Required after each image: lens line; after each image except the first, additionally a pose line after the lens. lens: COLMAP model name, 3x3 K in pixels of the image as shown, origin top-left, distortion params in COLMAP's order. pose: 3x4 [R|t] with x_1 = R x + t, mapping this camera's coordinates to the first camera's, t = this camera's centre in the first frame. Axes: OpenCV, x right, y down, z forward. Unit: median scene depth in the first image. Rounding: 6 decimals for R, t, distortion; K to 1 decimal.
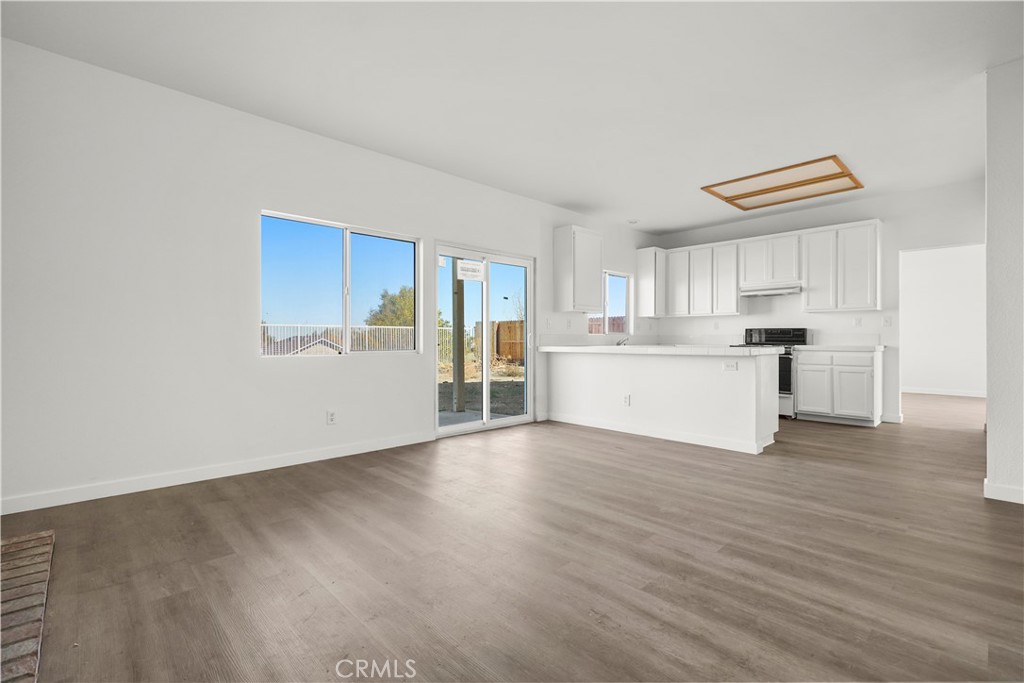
lens RADIAL K [[466.3, 0, 515.4], [0, 466.3, 337.8], [0, 0, 1]] dist [-0.004594, 0.000835]
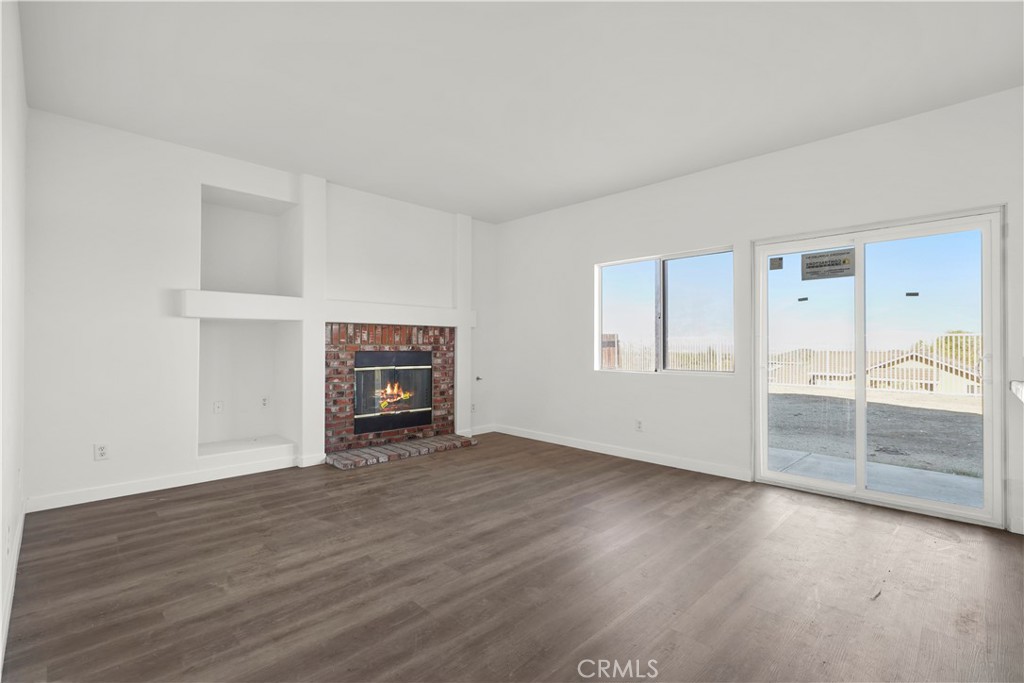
lens RADIAL K [[466.3, 0, 517.0], [0, 466.3, 342.4], [0, 0, 1]] dist [-0.004594, 0.000835]
pose [[0.019143, -0.009067, -0.999776, 0.537190], [-0.000655, 0.999959, -0.009081, -0.018486], [0.999817, 0.000829, 0.019136, 0.466918]]
